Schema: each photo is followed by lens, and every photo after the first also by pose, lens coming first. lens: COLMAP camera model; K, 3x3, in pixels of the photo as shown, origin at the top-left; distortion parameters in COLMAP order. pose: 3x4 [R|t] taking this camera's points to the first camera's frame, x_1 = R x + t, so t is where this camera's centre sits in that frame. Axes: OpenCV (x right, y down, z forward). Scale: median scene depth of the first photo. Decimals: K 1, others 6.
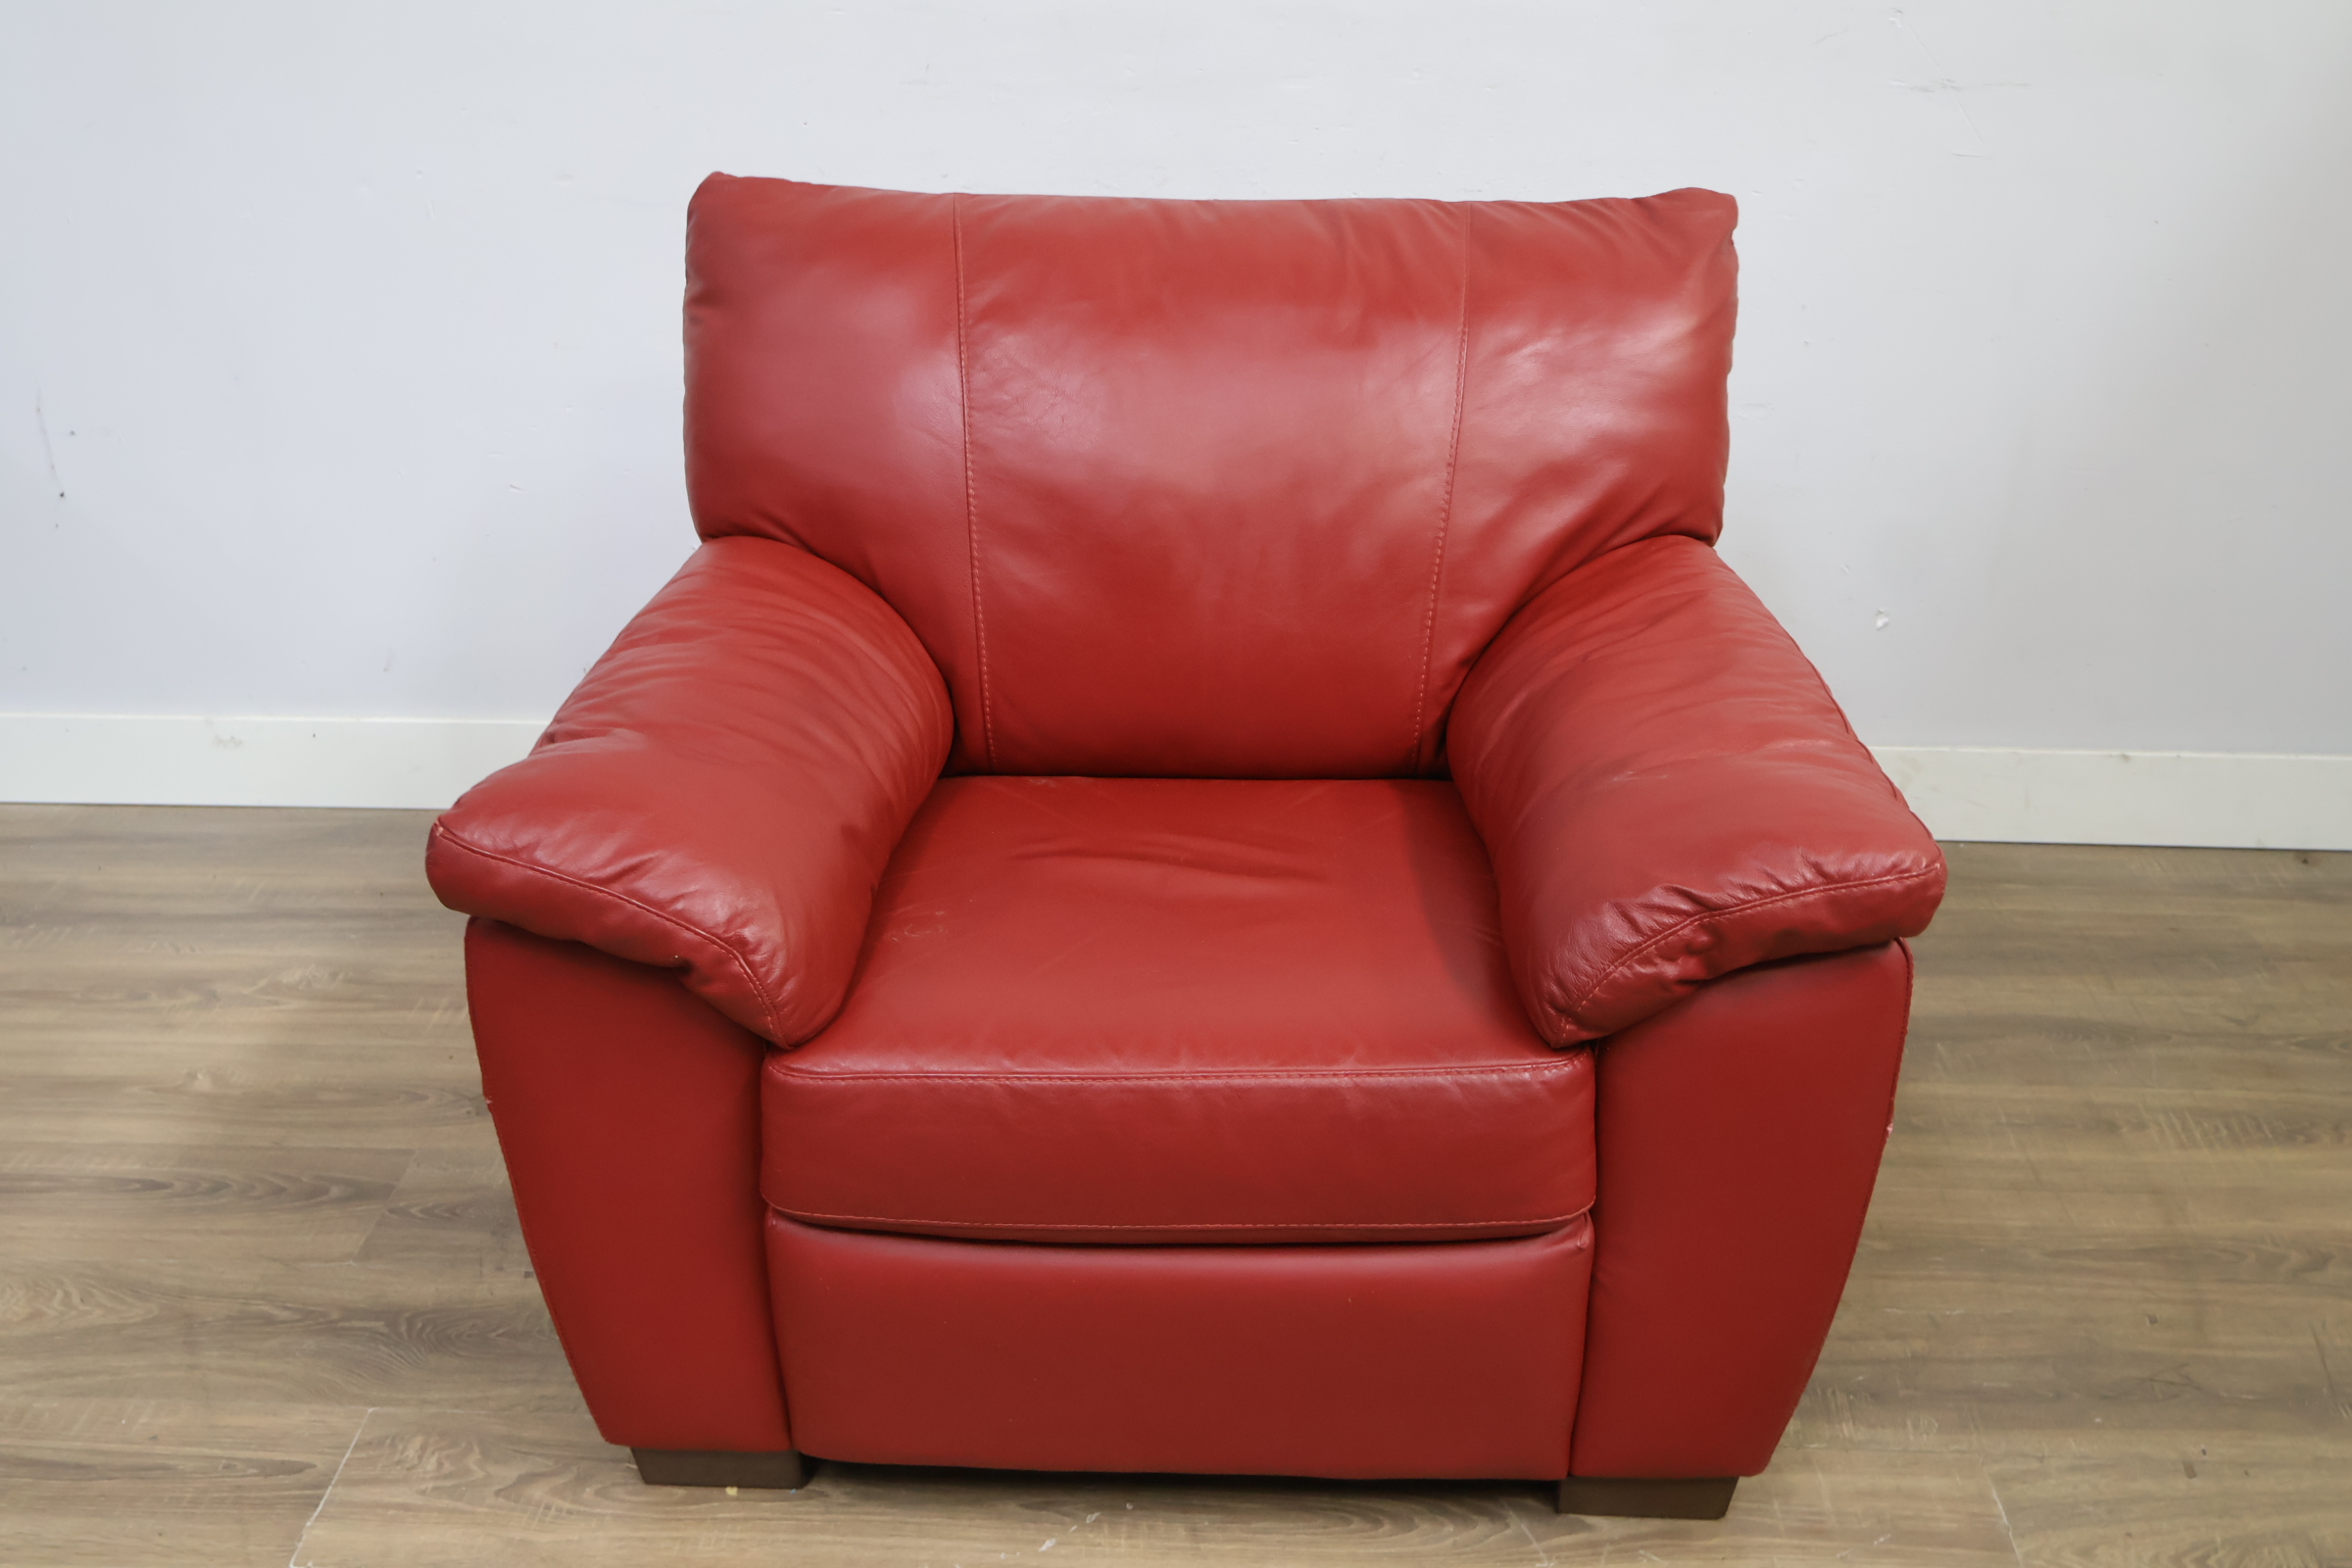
lens RADIAL K [[2627.3, 0, 1181.6], [0, 2627.3, 789.9], [0, 0, 1]] dist [0.021553, -0.031242]
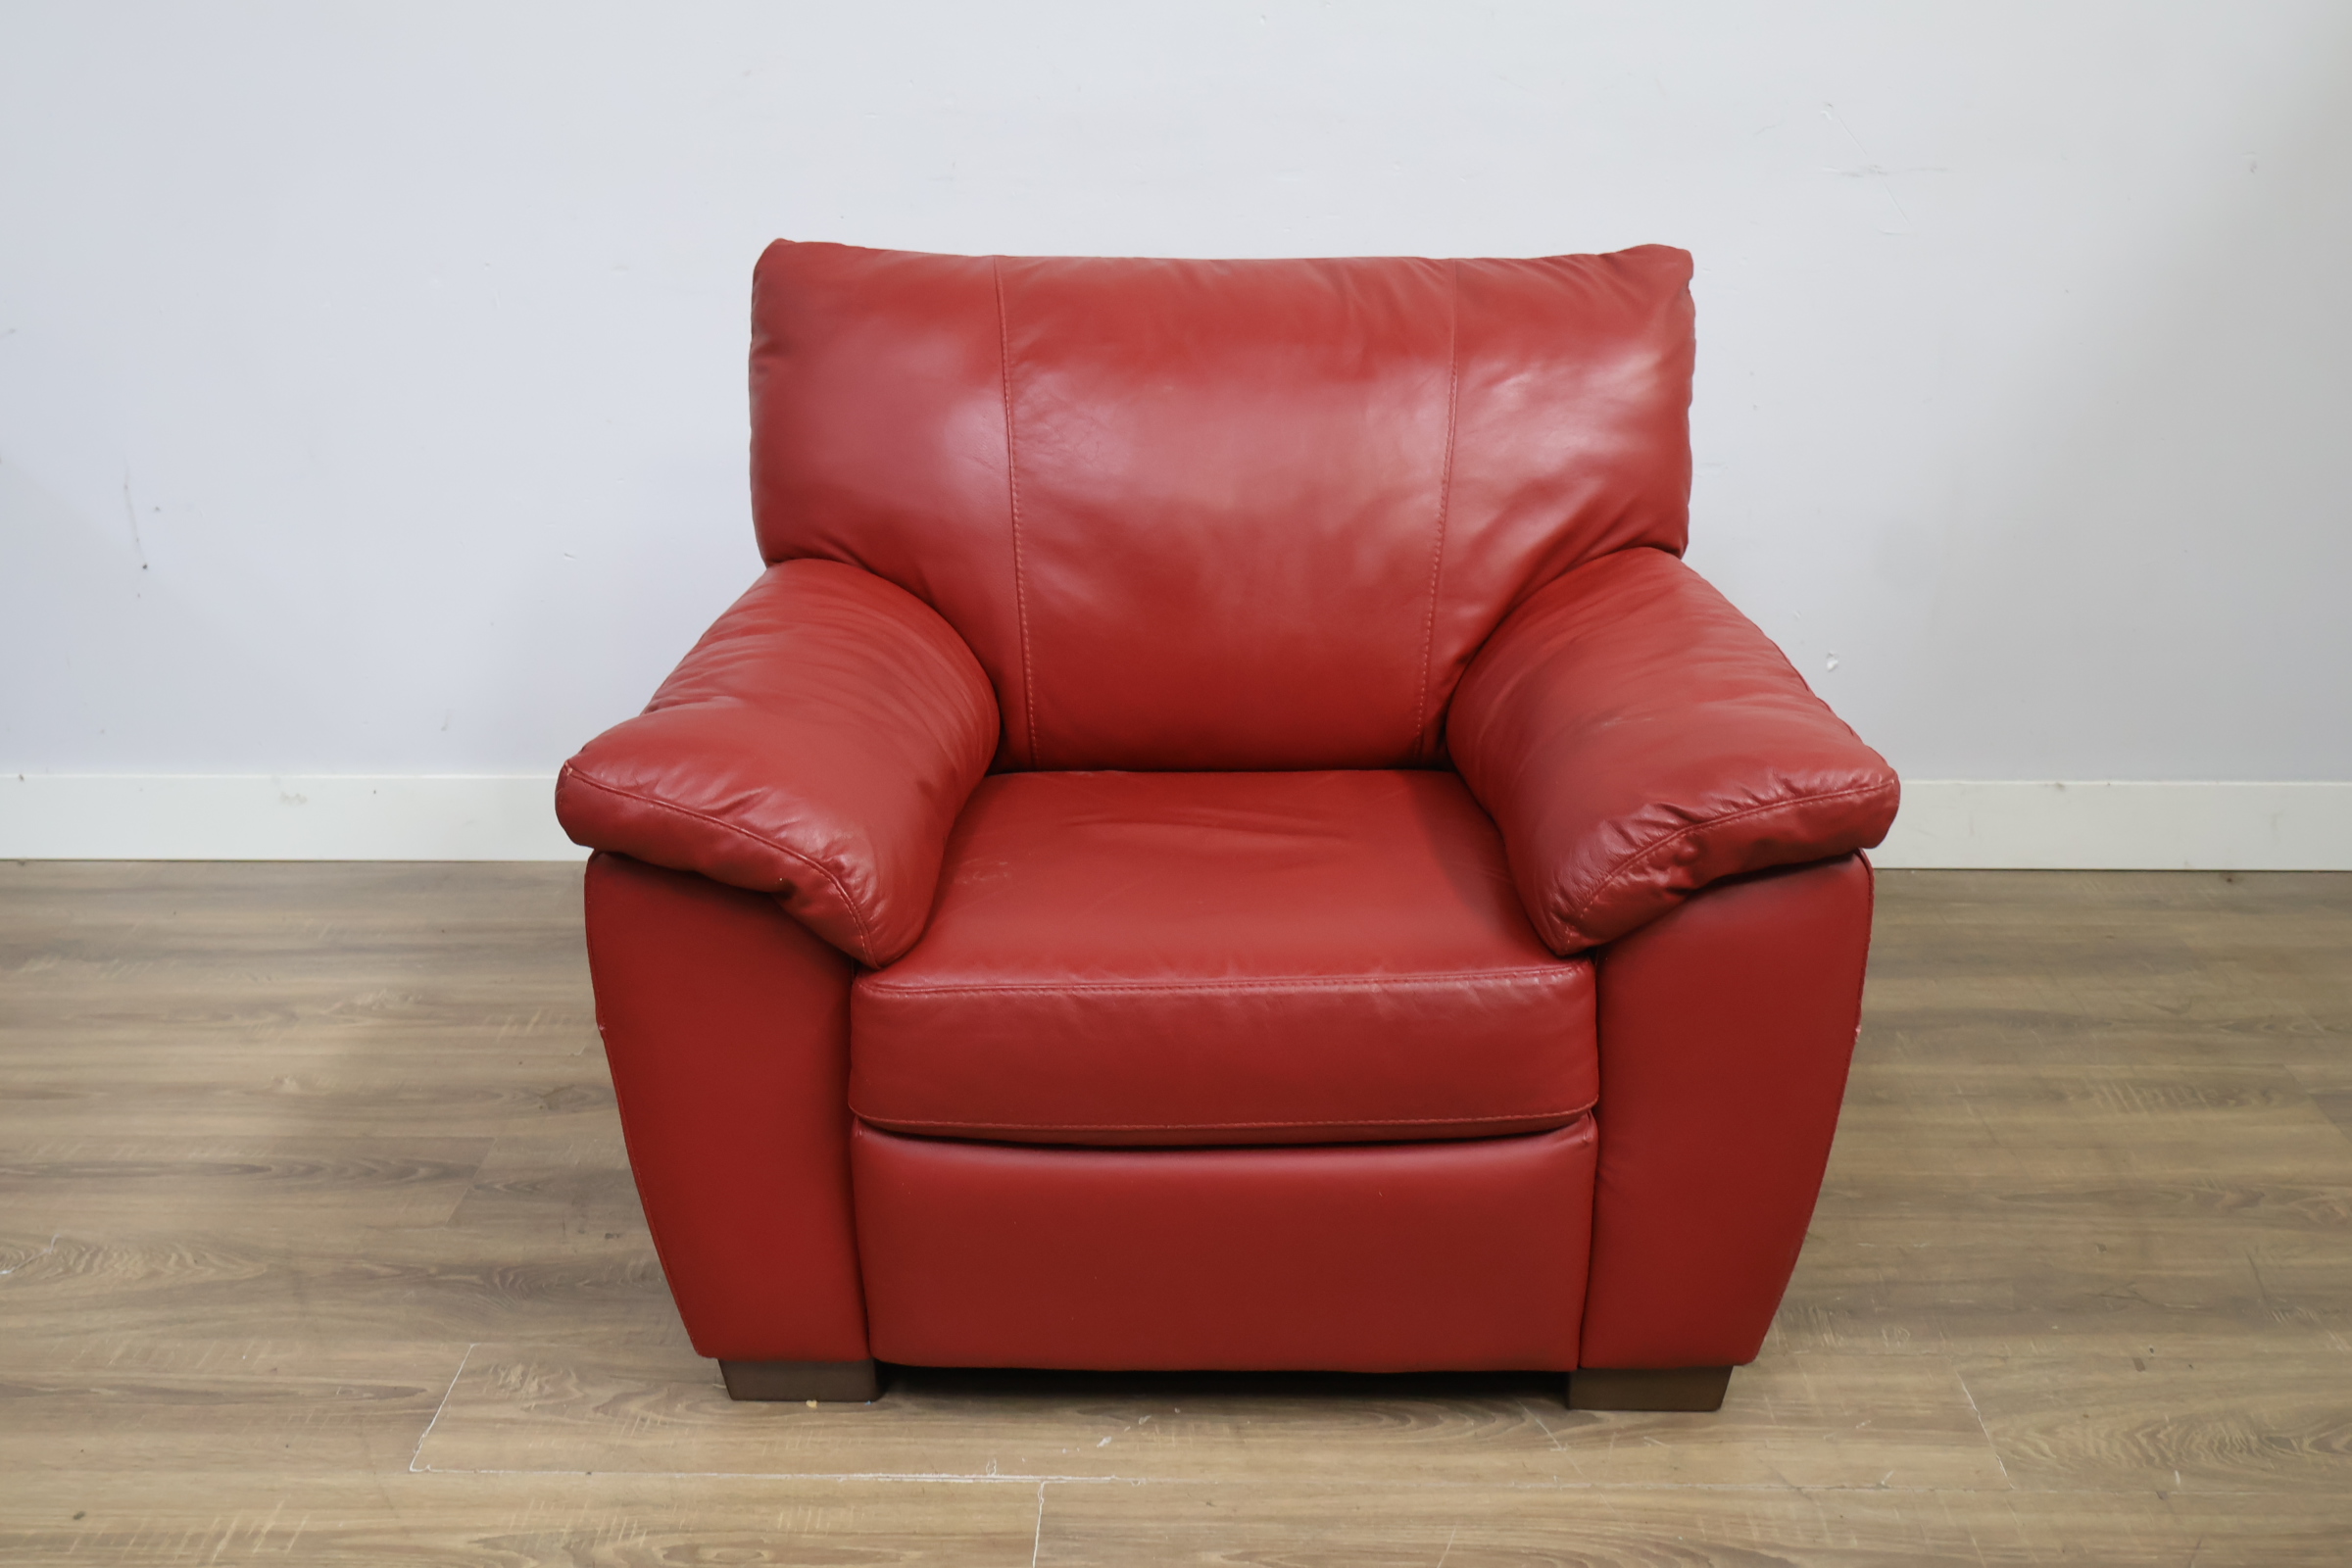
lens RADIAL K [[2639.6, 0, 1186.2], [0, 2639.6, 770.3], [0, 0, 1]] dist [0.009786, -0.005934]
pose [[0.999692, -0.012253, 0.021567, -0.035162], [0.013987, 0.996517, -0.082207, 0.093747], [-0.020485, 0.082483, 0.996382, -0.109417]]
